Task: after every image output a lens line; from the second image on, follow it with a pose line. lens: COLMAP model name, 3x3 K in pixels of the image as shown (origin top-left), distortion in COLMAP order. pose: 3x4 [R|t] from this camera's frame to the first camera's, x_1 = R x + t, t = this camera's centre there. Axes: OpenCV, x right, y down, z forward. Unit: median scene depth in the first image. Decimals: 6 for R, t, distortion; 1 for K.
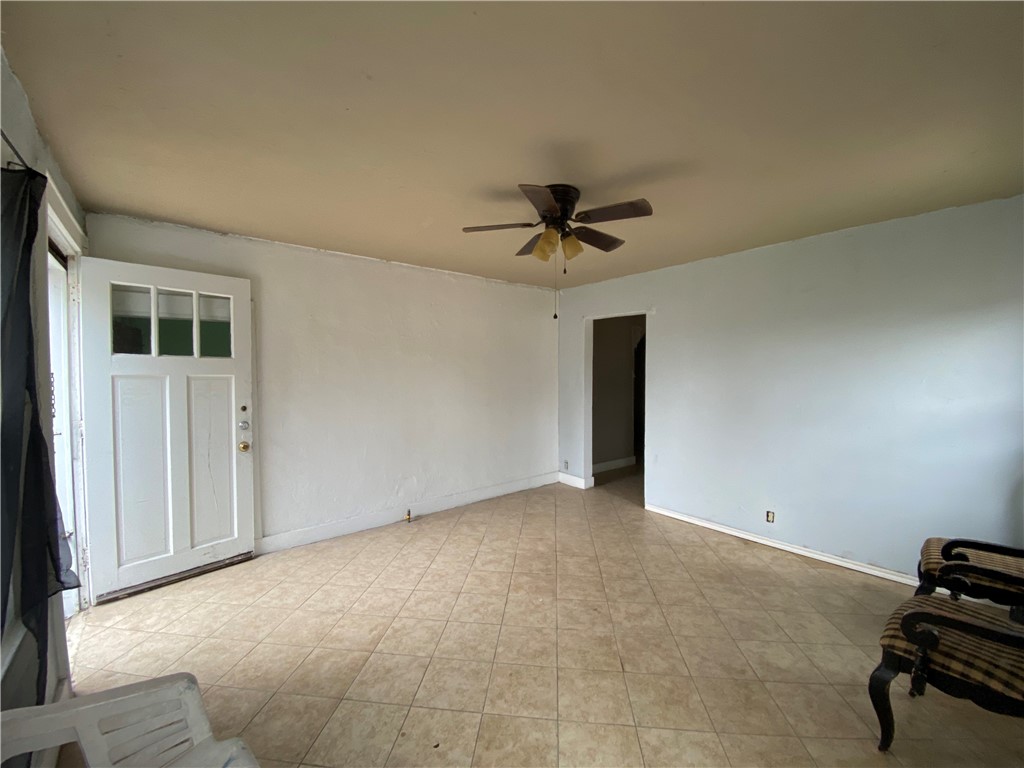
lens RADIAL K [[422.3, 0, 495.4], [0, 422.3, 381.7], [0, 0, 1]] dist [0.001289, -0.000047]
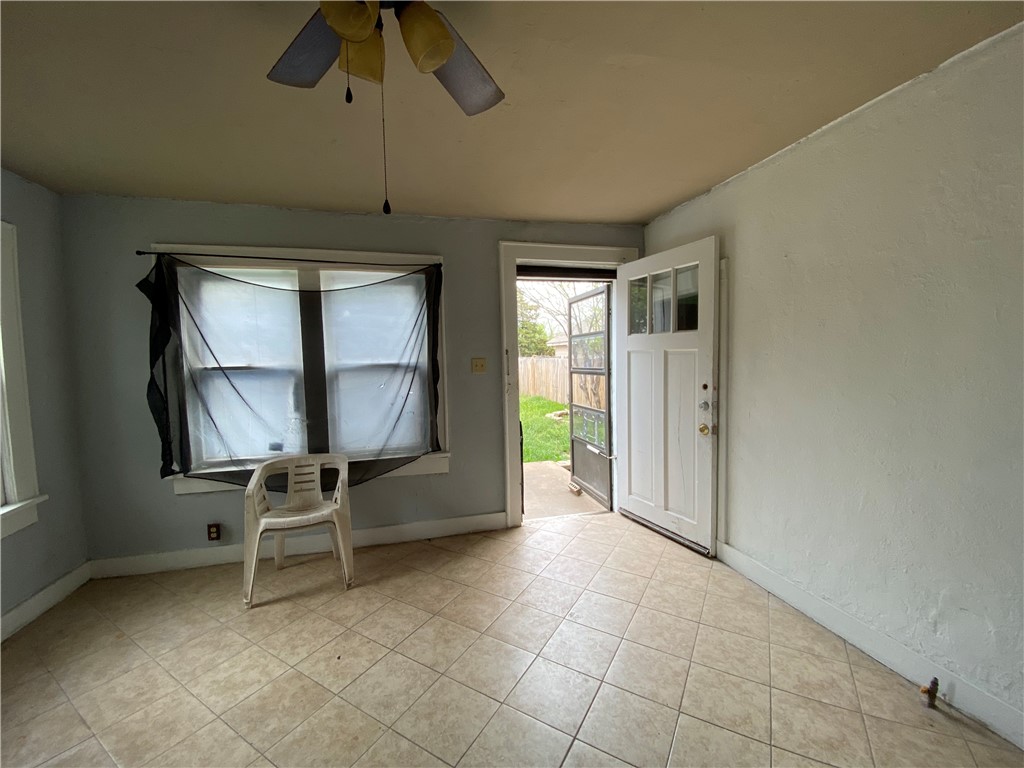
lens RADIAL K [[413.5, 0, 510.4], [0, 413.5, 380.5], [0, 0, 1]] dist [0.011272, -0.018150]
pose [[-0.385213, 0.067647, -0.920345, 0.414520], [0.000488, 0.997324, 0.073101, -0.015668], [0.922827, 0.027710, -0.384216, 1.095146]]
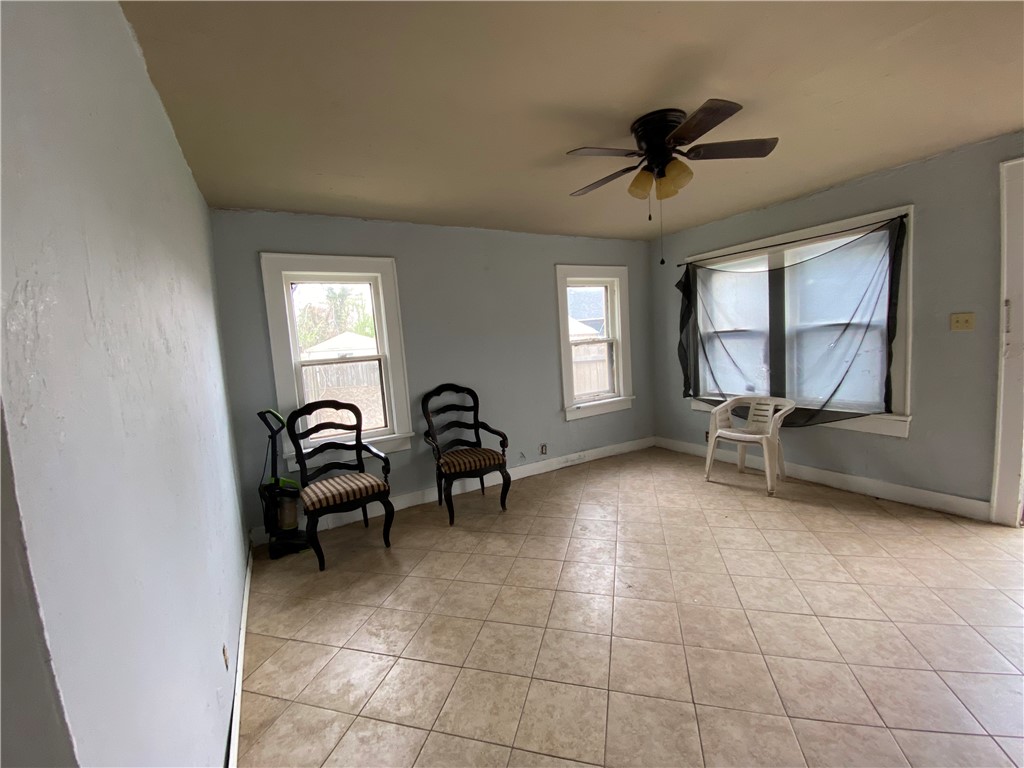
lens RADIAL K [[413.5, 0, 510.4], [0, 413.5, 380.5], [0, 0, 1]] dist [0.011272, -0.018150]
pose [[-0.988386, 0.056593, 0.141035, 0.306635], [0.072627, 0.991133, 0.111264, -0.019749], [-0.133488, 0.120215, -0.983732, 1.680902]]
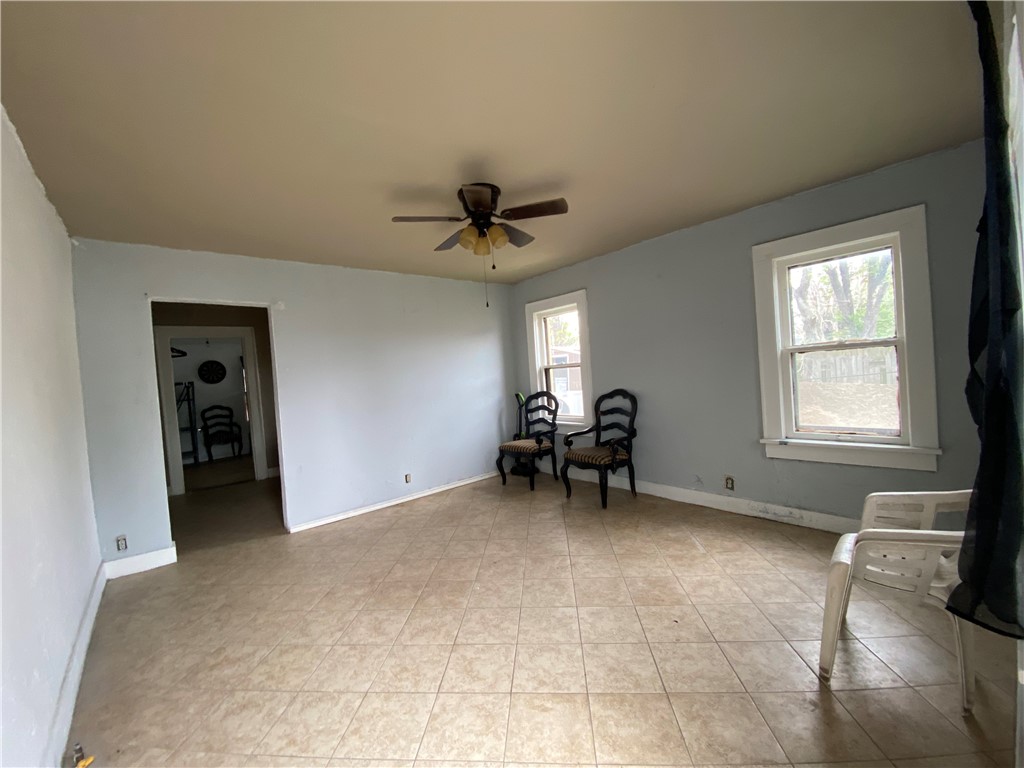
lens RADIAL K [[433.1, 0, 512.0], [0, 433.1, 384.0], [0, 0, 1]] dist [0.052561, -0.021380]
pose [[-0.057122, -0.031187, 0.997880, -0.849868], [0.091899, 0.995104, 0.036361, 0.011641], [-0.994129, 0.093781, -0.053977, 0.875869]]
